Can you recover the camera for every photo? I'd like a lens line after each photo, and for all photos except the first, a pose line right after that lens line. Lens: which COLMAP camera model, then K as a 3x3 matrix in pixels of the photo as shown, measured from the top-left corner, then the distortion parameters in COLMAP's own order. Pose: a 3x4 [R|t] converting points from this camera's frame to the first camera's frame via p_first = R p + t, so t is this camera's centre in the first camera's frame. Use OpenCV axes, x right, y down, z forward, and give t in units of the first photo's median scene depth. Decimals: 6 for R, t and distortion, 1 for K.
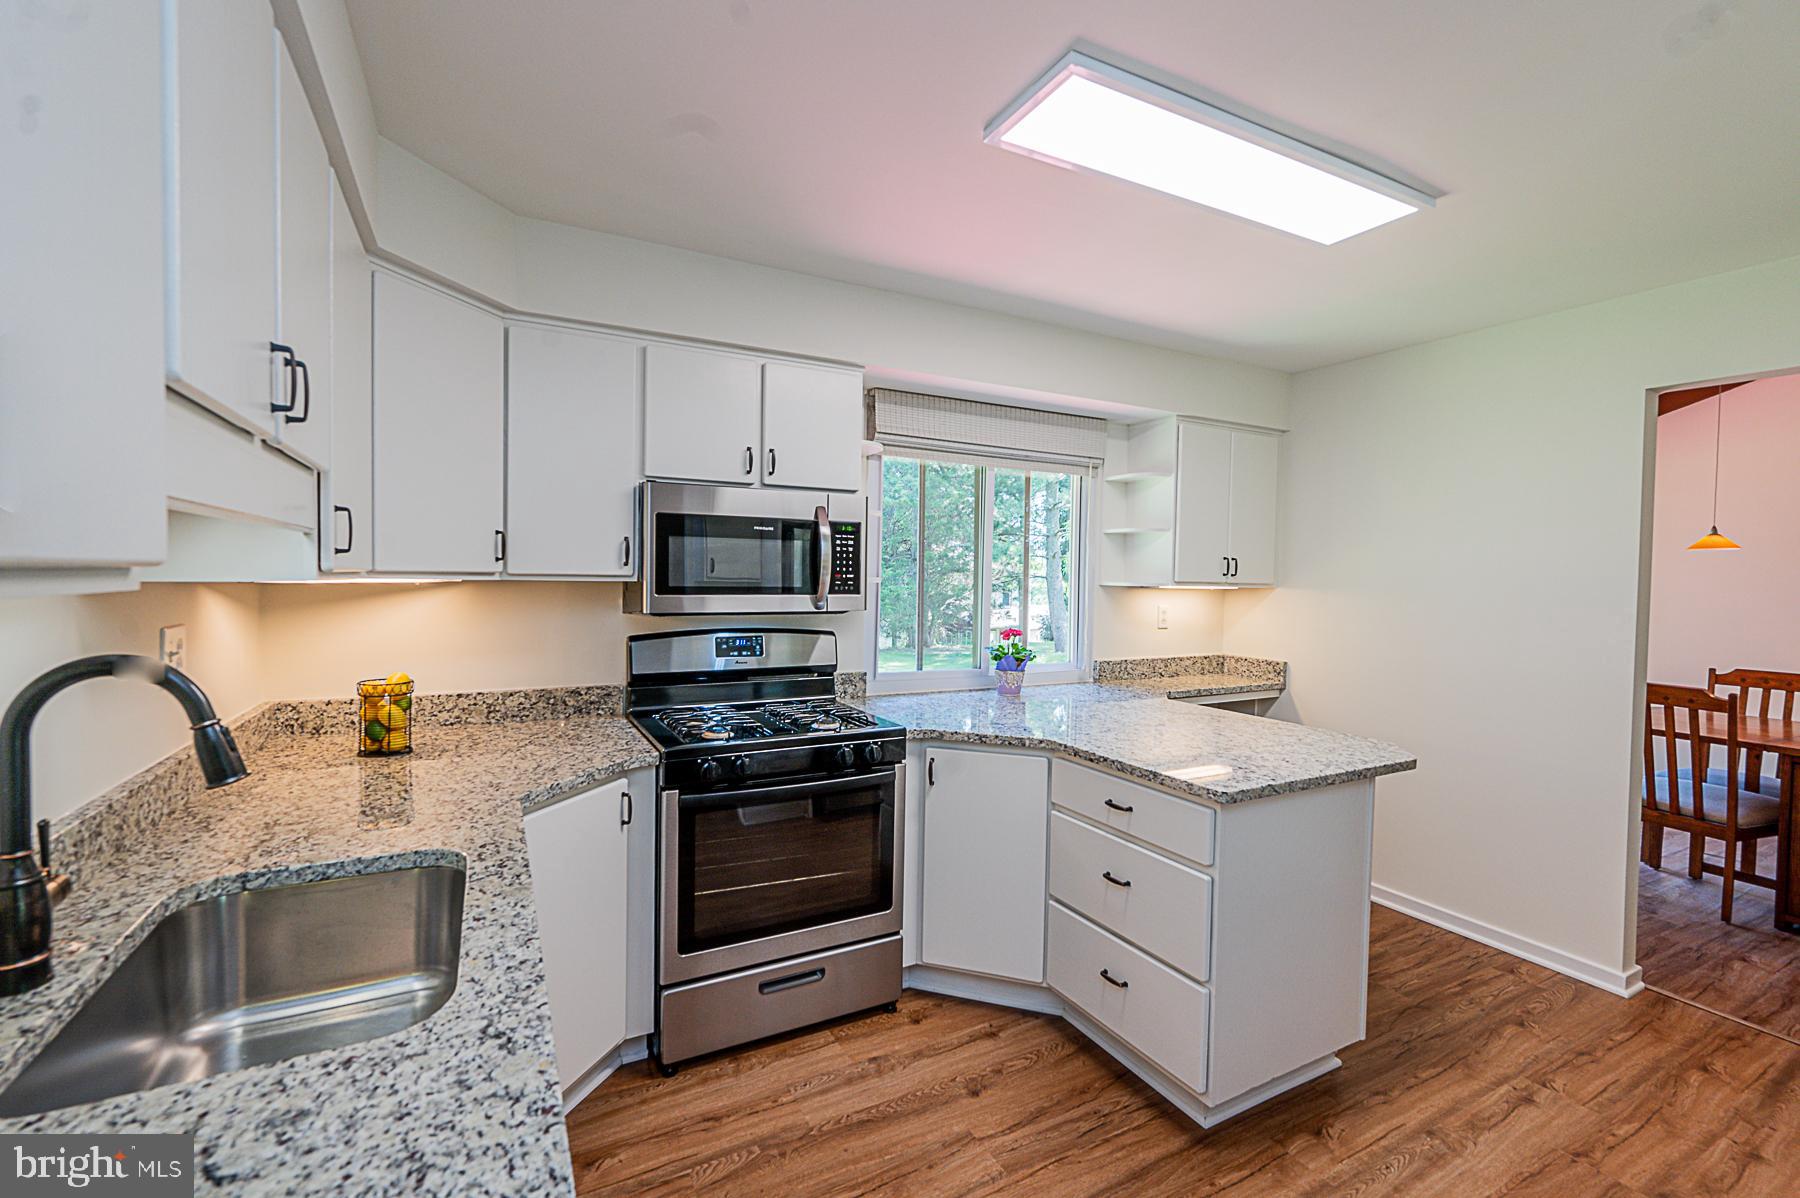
lens RADIAL K [[772.7, 0, 893.1], [0, 772.7, 590.2], [0, 0, 1]] dist [-0.005404, 0.000967]
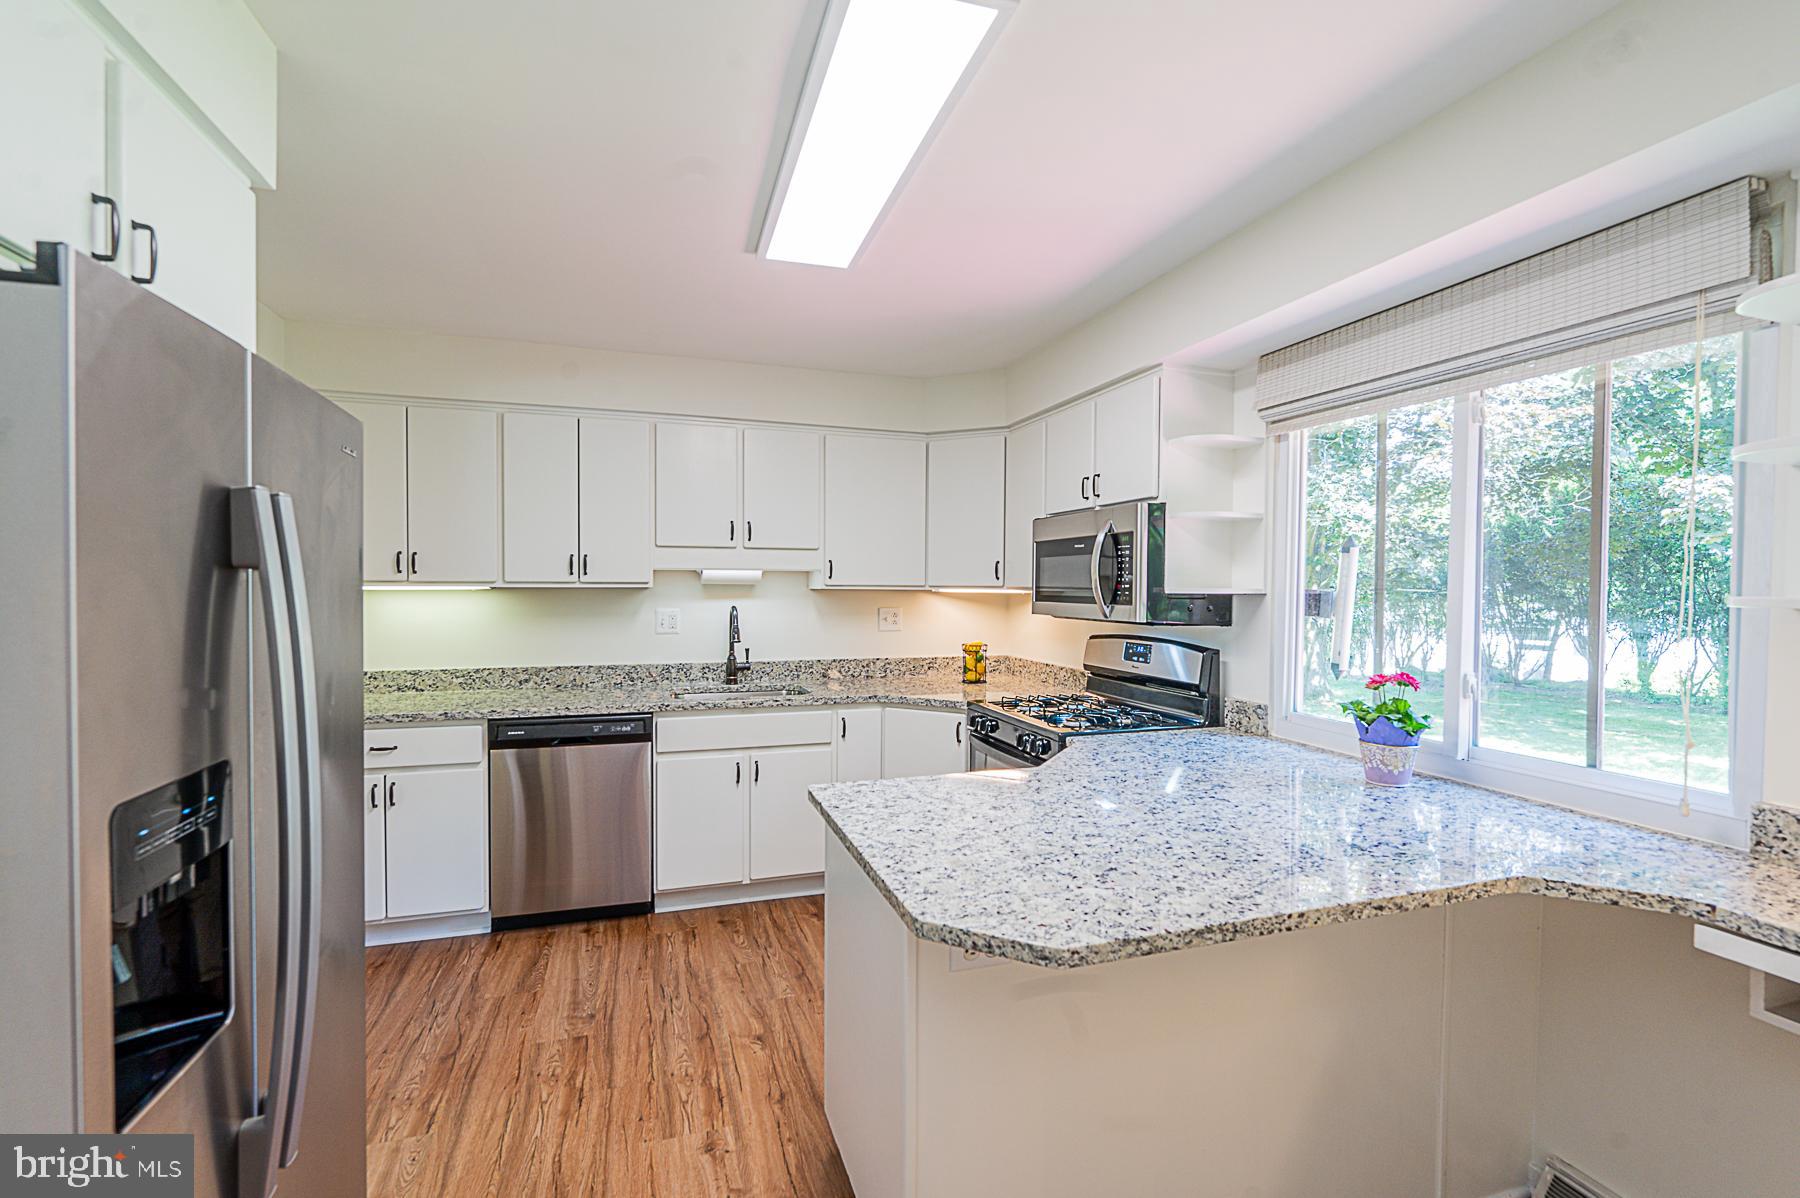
lens RADIAL K [[786.7, 0, 891.1], [0, 786.7, 597.9], [0, 0, 1]] dist [-0.007397, 0.001119]
pose [[-0.180356, -0.001967, -0.983600, 1.005382], [-0.028936, 0.999576, 0.003307, 0.002260], [0.983176, 0.029058, -0.180336, 0.898405]]
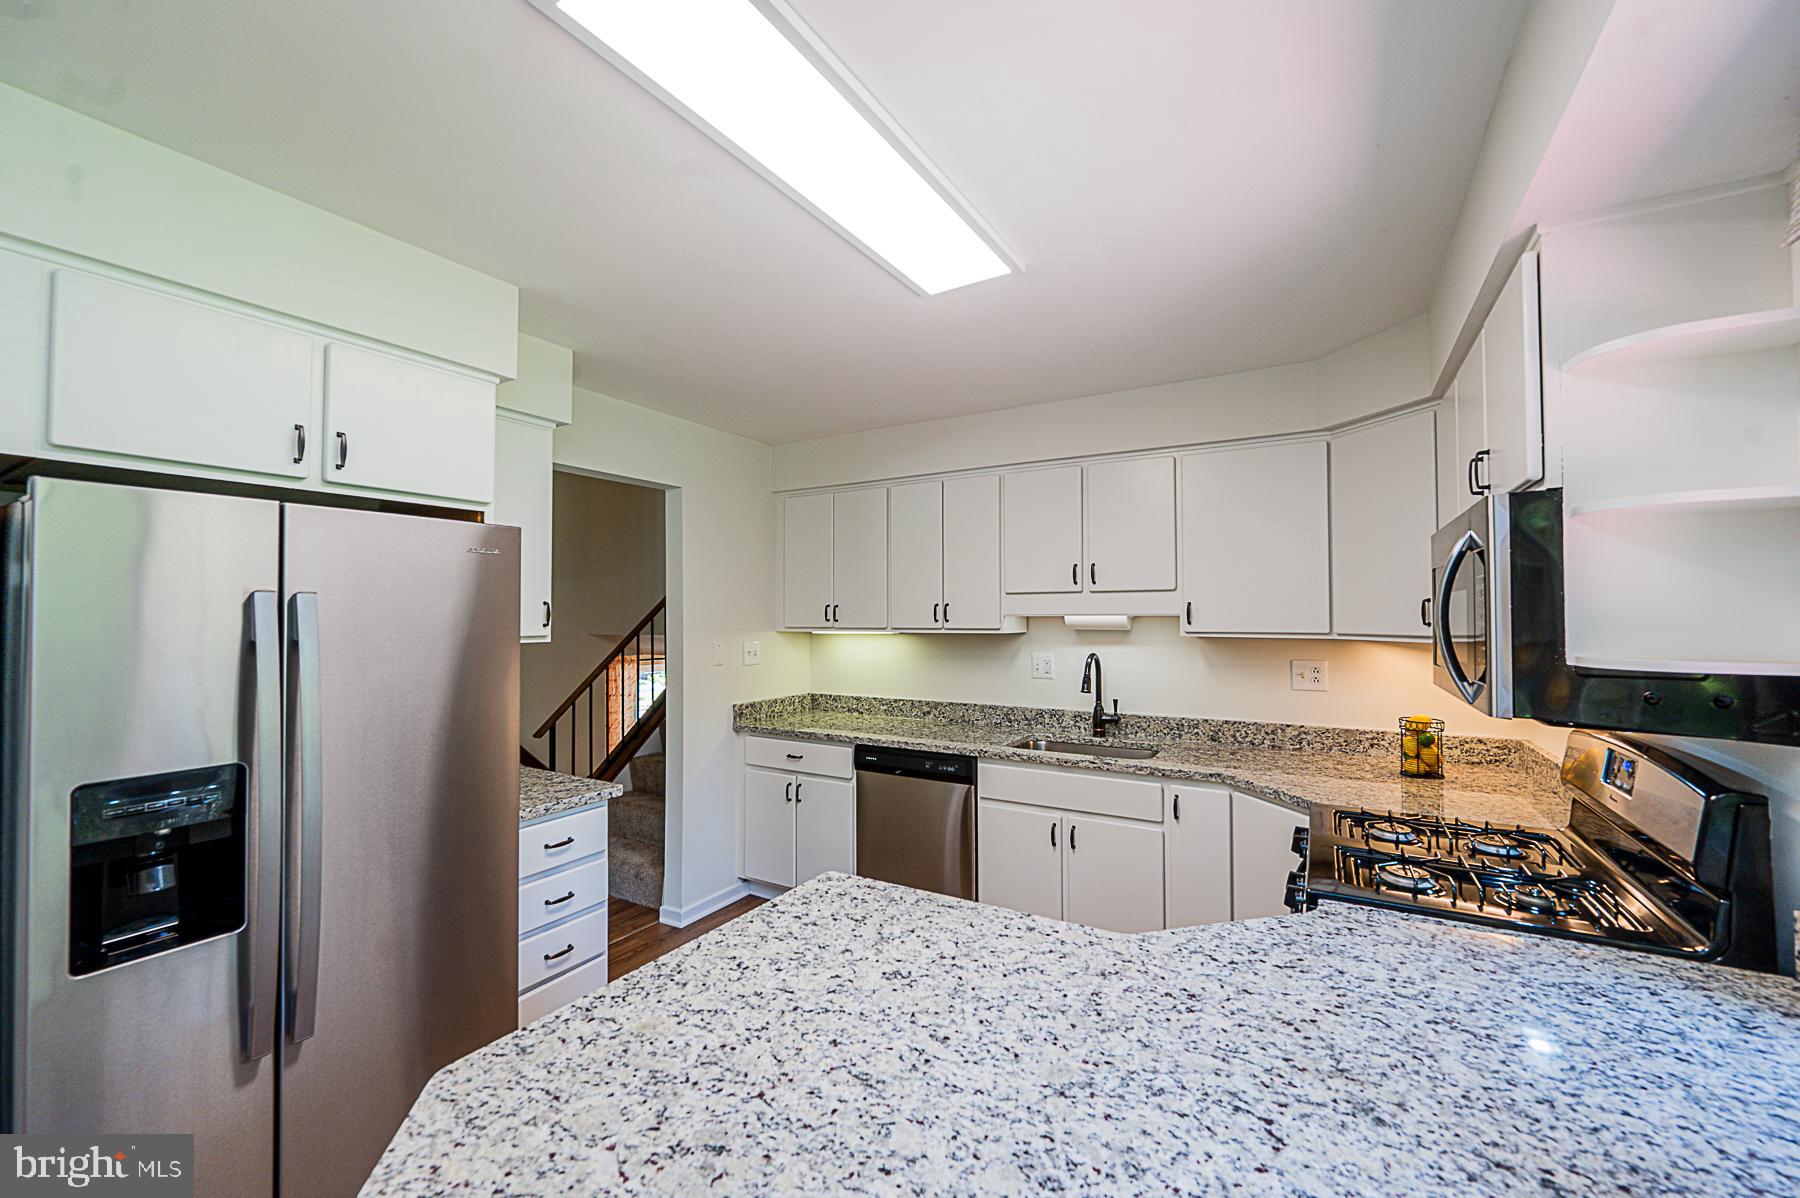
lens RADIAL K [[736.9, 0, 862.3], [0, 736.9, 592.3], [0, 0, 1]] dist [-0.006524, 0.000759]
pose [[-0.857690, -0.034635, -0.512999, 0.587584], [-0.022173, 0.999292, -0.030396, -0.032148], [0.513689, -0.014696, -0.857851, 1.226689]]
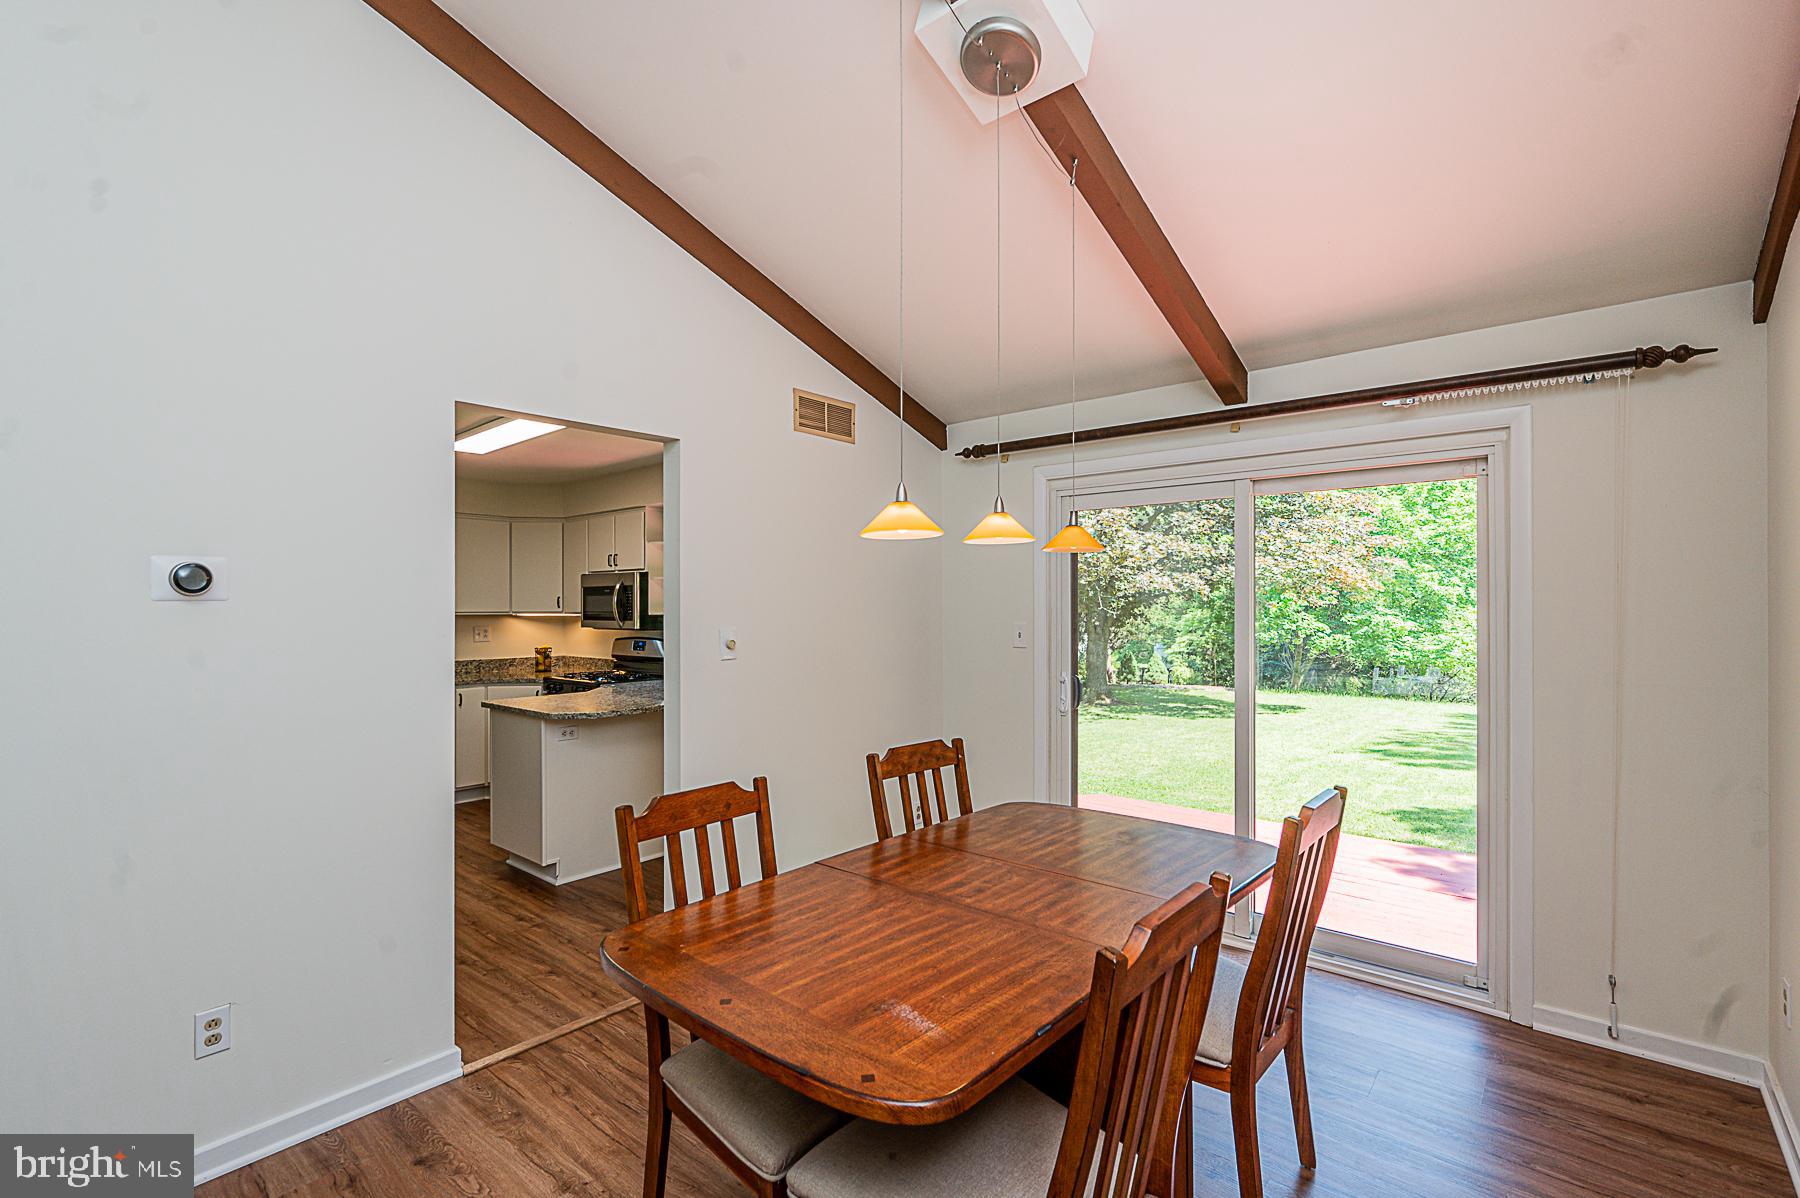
lens RADIAL K [[810.5, 0, 898.2], [0, 810.5, 610.2], [0, 0, 1]] dist [-0.002286, -0.000089]
pose [[0.365389, -0.012836, -0.930766, 2.228727], [-0.010093, 0.999792, -0.017750, 0.008858], [0.930800, 0.015880, 0.365183, 0.890293]]
